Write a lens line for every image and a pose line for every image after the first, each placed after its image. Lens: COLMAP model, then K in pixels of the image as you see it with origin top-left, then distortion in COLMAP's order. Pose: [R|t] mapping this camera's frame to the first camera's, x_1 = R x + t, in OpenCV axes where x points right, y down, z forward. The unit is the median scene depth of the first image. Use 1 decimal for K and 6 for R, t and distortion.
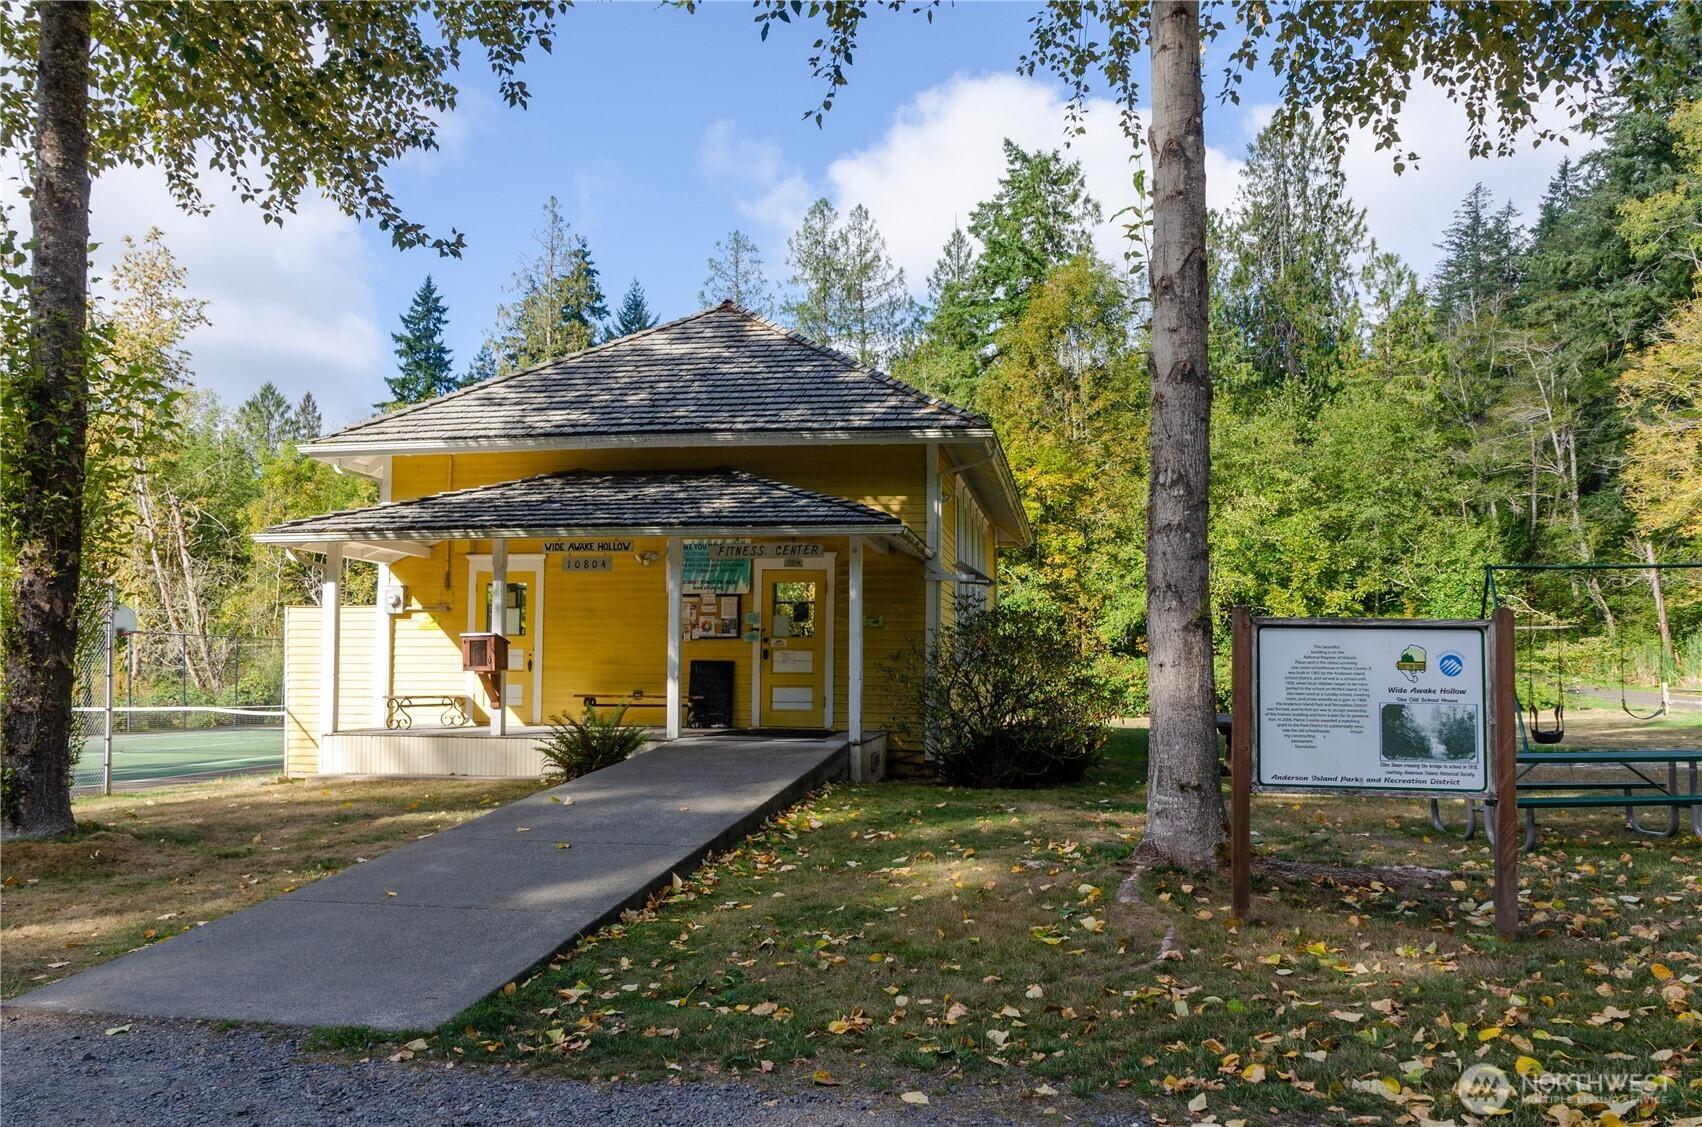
lens RADIAL K [[1260.9, 0, 854.6], [0, 1260.9, 599.9], [0, 0, 1]] dist [-0.003088, 0.006898]
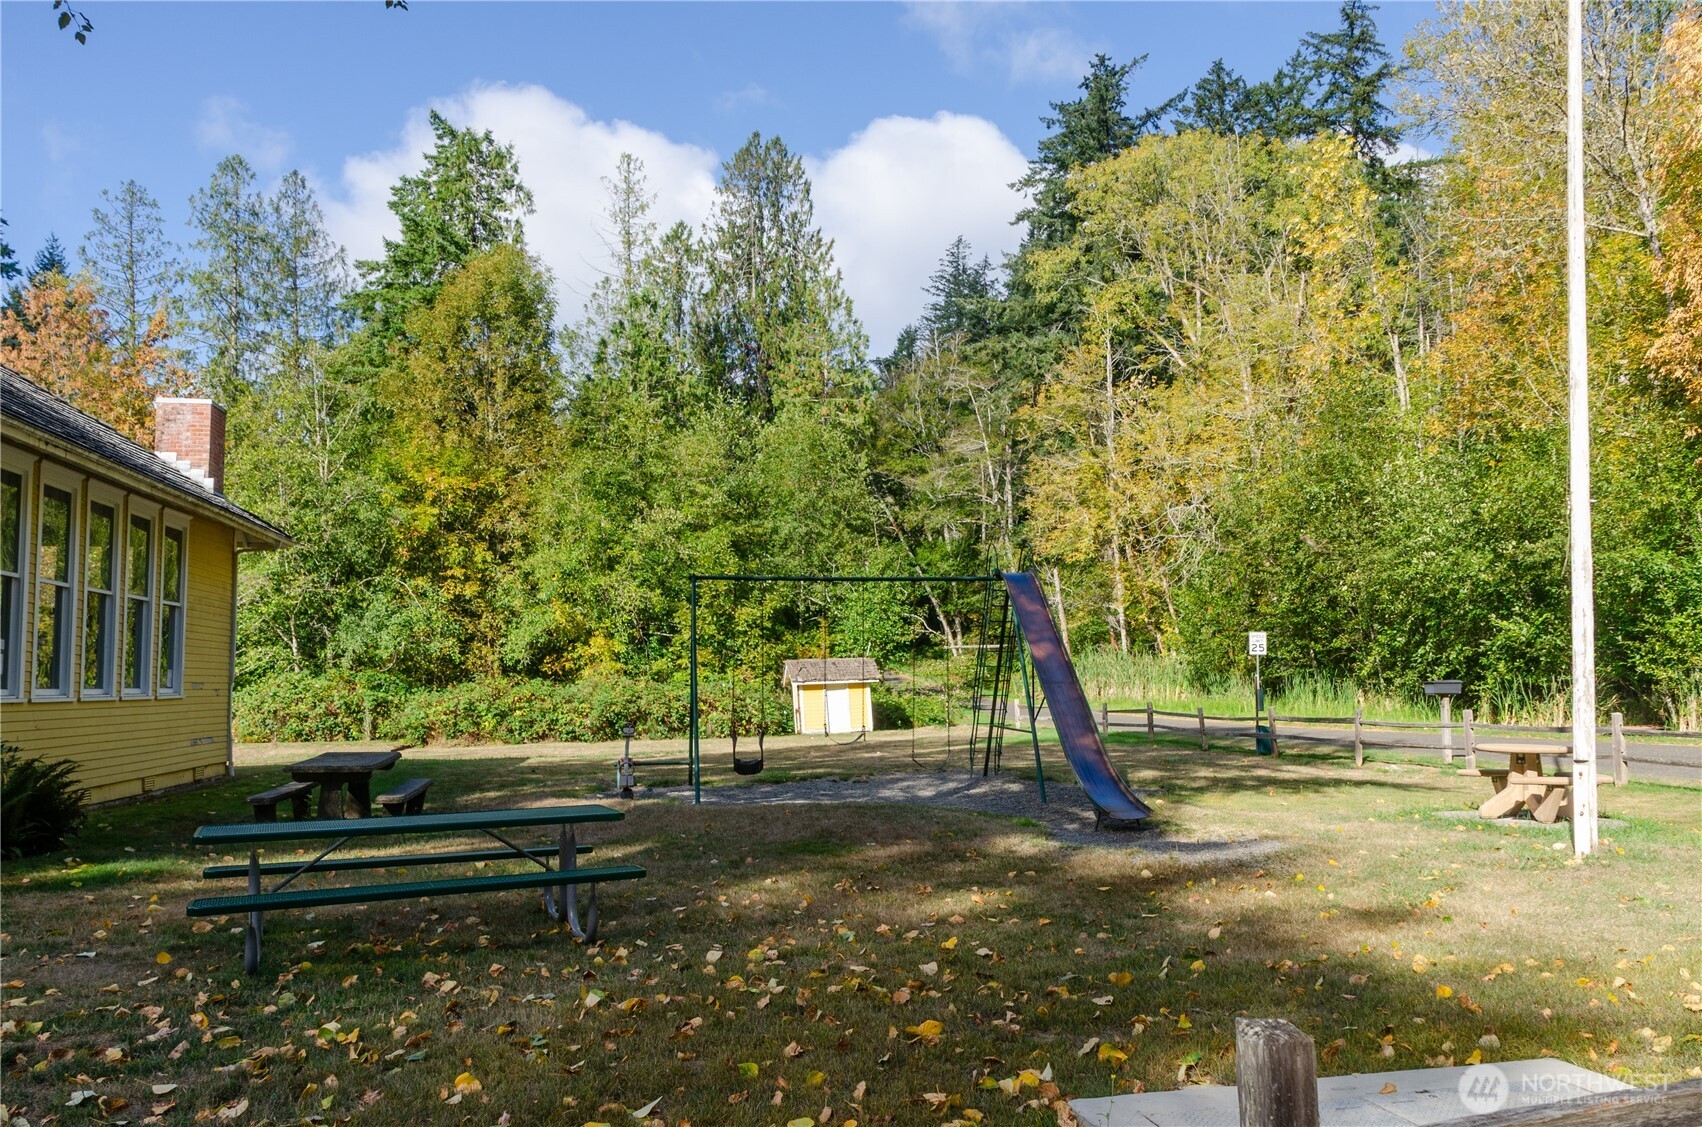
lens RADIAL K [[1260.9, 0, 854.6], [0, 1260.9, 599.9], [0, 0, 1]] dist [-0.003088, 0.006898]
pose [[0.938277, 0.012980, 0.345641, 0.074714], [-0.008225, 0.999850, -0.015220, 0.000385], [-0.345787, 0.011437, 0.938243, 0.031340]]
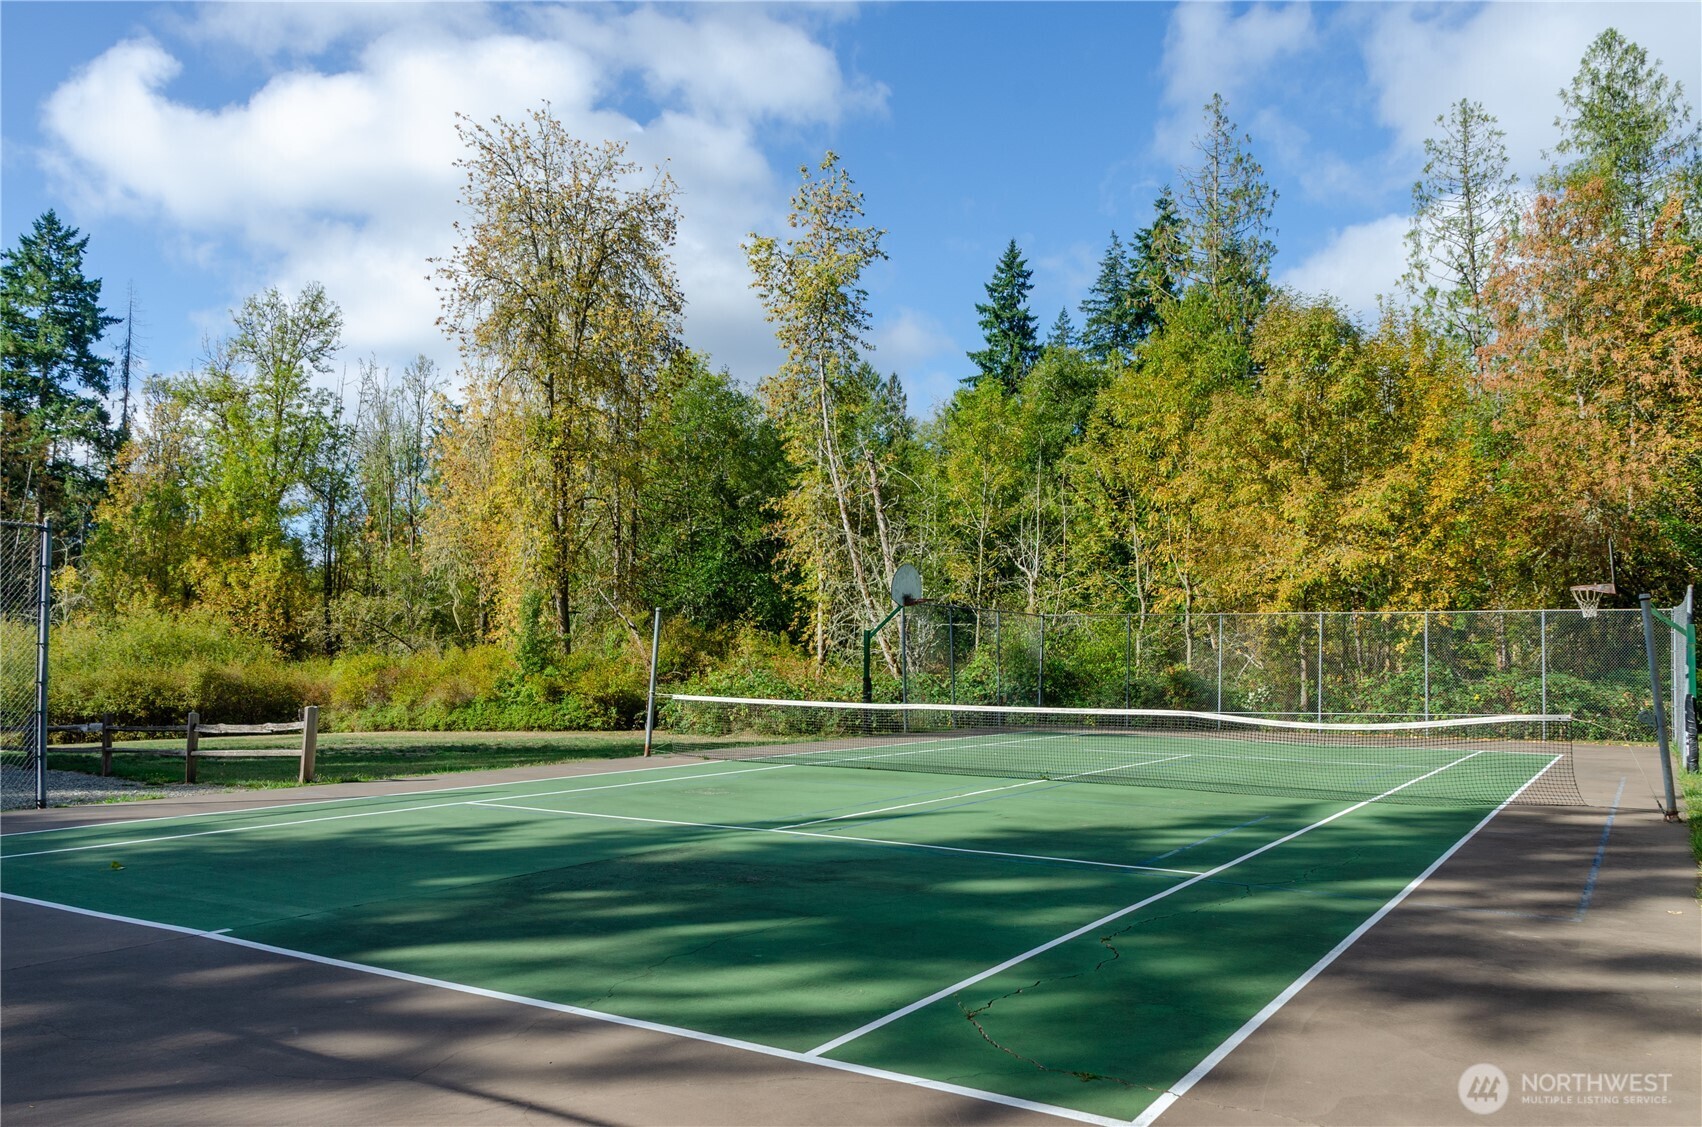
lens RADIAL K [[1260.9, 0, 854.6], [0, 1260.9, 599.9], [0, 0, 1]] dist [-0.003088, 0.006898]
pose [[0.927041, -0.006516, -0.374903, -0.152486], [0.008258, 0.999961, 0.003042, 0.010314], [0.374869, -0.005916, 0.927059, 0.136147]]
